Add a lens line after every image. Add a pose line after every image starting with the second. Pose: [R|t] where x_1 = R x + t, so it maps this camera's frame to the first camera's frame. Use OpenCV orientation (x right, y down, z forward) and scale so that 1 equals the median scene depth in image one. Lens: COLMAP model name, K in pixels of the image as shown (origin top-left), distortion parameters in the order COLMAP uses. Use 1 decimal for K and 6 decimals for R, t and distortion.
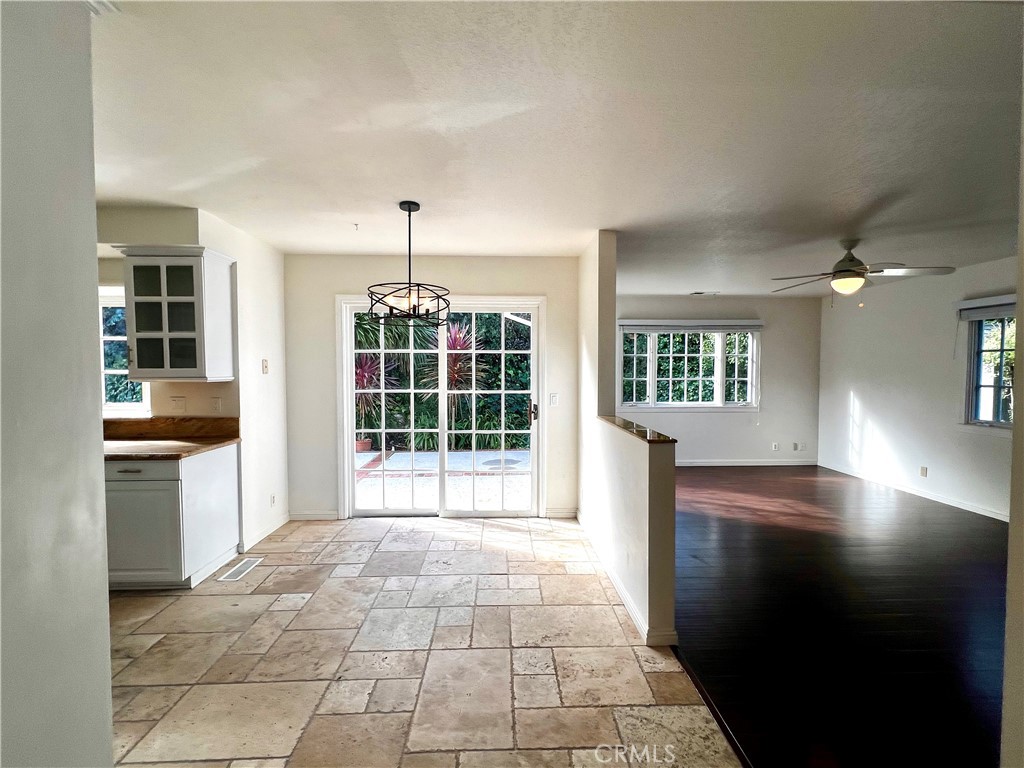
lens RADIAL K [[458.6, 0, 512.0], [0, 458.6, 384.0], [0, 0, 1]] dist [-0.000695, -0.000209]
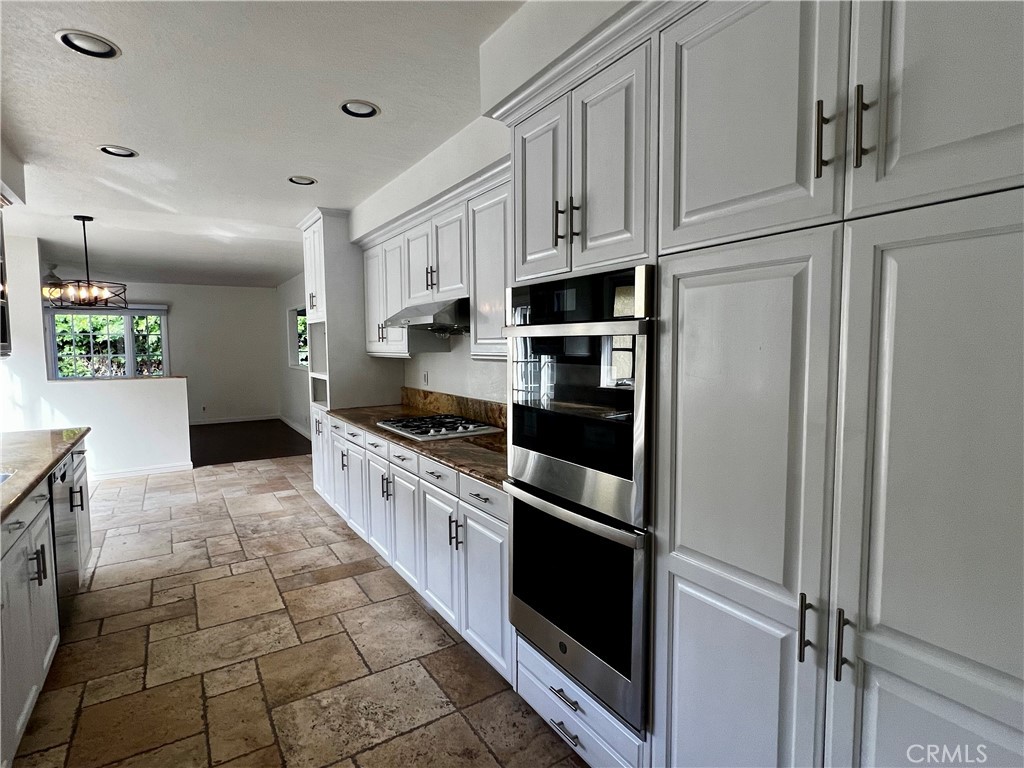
lens RADIAL K [[525.9, 0, 512.0], [0, 525.9, 384.0], [0, 0, 1]] dist [0.003920, 0.000890]
pose [[-0.515456, -0.062577, 0.854628, -2.433536], [0.035491, 0.994915, 0.094255, -0.021730], [-0.856180, 0.078916, -0.510615, 0.866655]]
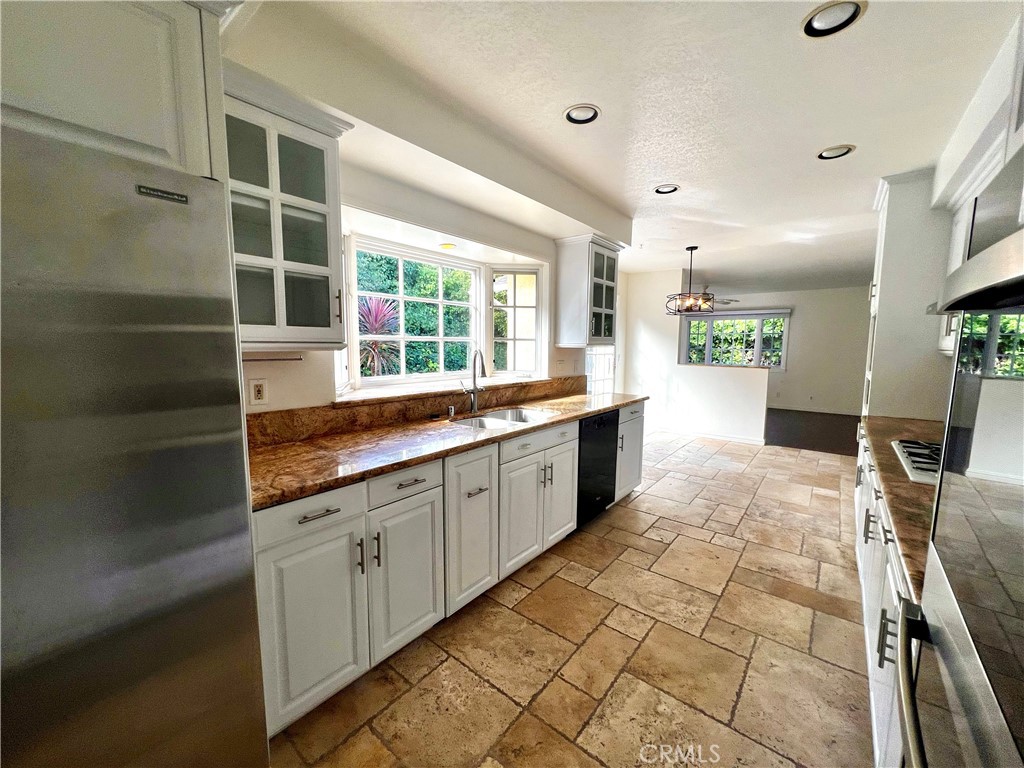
lens RADIAL K [[408.4, 0, 517.6], [0, 408.4, 385.9], [0, 0, 1]] dist [-0.000207, 0.000003]
pose [[0.647428, -0.076773, 0.758250, -2.180465], [0.020639, 0.996315, 0.083255, 0.003845], [-0.761847, -0.038253, 0.646626, 0.527417]]
